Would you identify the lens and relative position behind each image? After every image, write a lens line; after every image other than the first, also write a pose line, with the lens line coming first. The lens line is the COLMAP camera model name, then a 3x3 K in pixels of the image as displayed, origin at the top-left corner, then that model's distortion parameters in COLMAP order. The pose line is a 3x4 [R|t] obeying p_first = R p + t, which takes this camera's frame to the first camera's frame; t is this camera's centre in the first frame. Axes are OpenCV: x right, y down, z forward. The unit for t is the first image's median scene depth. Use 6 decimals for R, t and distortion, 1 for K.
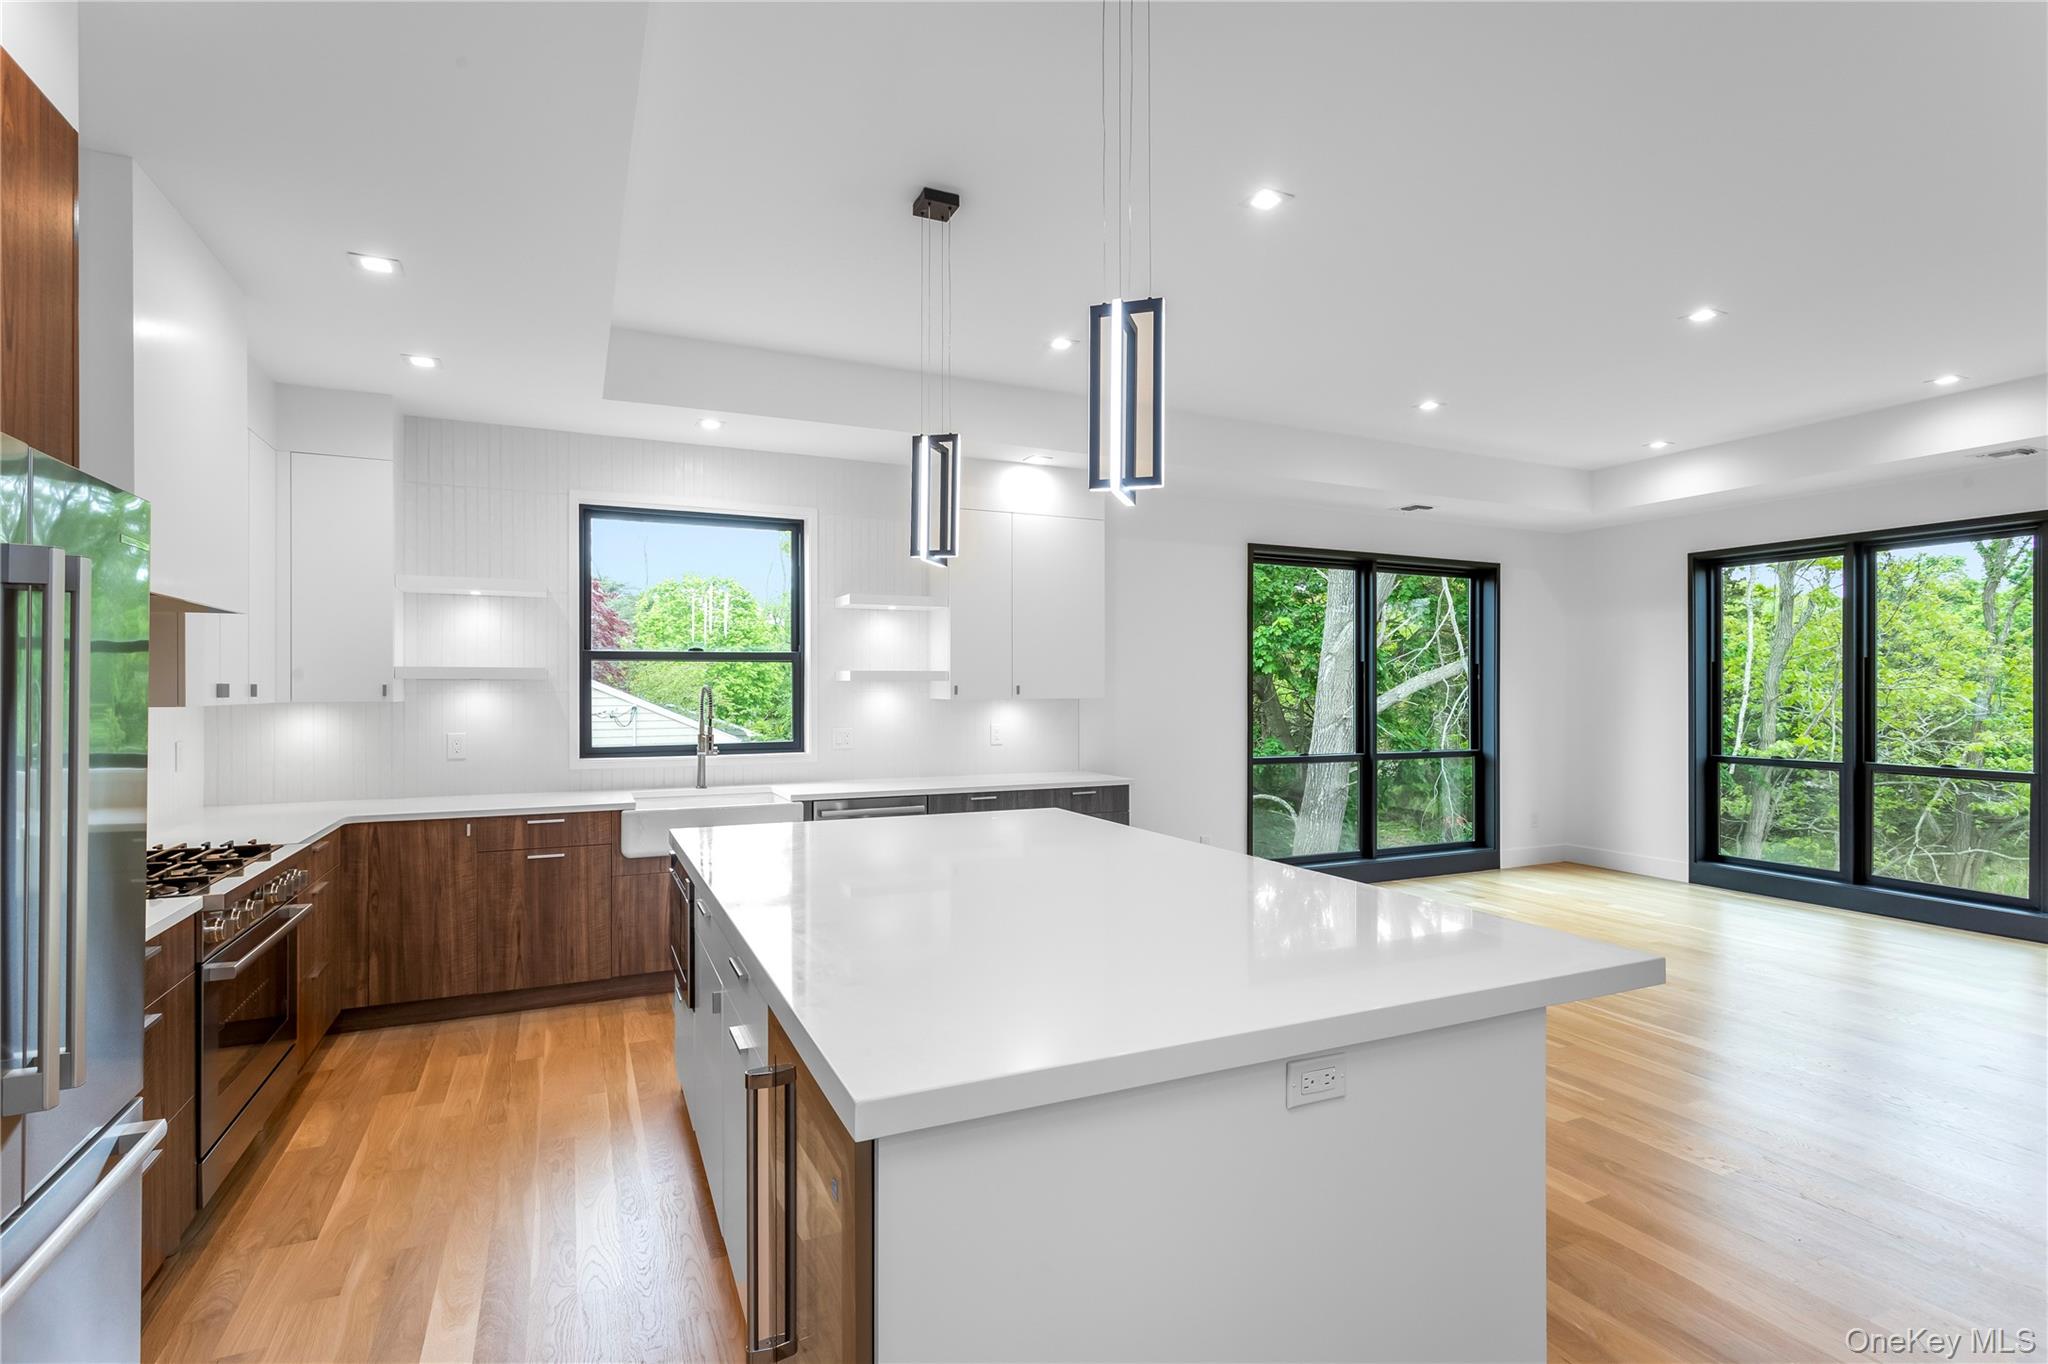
lens RADIAL K [[976.0, 0, 1020.3], [0, 976.0, 685.9], [0, 0, 1]] dist [0.000395, 0.000179]
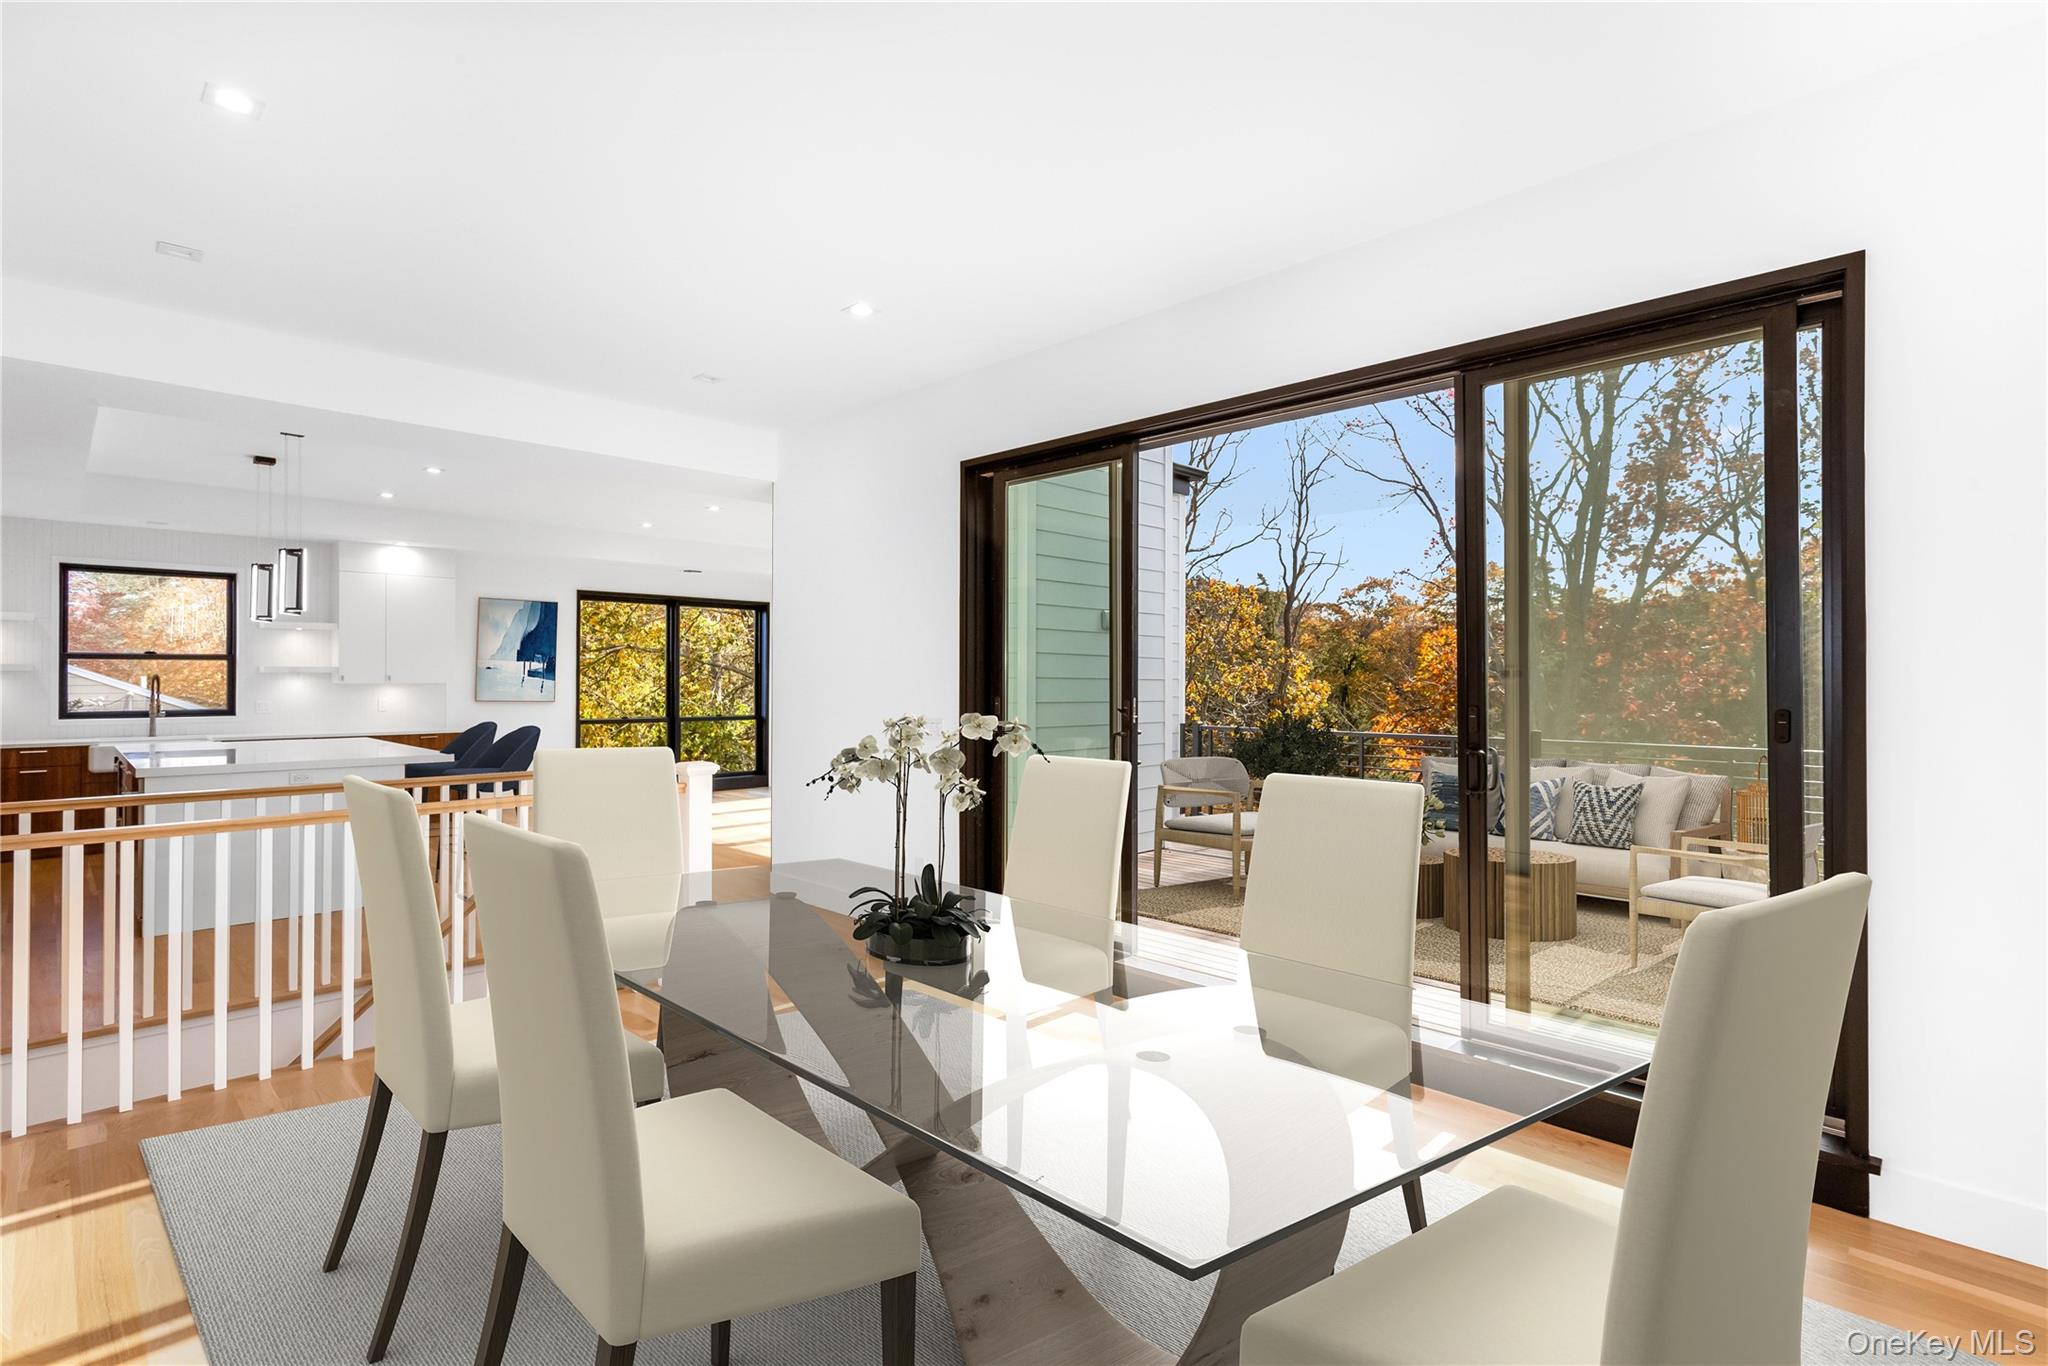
lens RADIAL K [[976.1, 0, 1023.5], [0, 976.1, 665.6], [0, 0, 1]] dist [0.000453, -0.000094]
pose [[0.935643, 0.006909, 0.352880, 0.429014], [-0.003853, 0.999949, -0.009361, -0.005514], [-0.352927, 0.007399, 0.935622, -0.975978]]
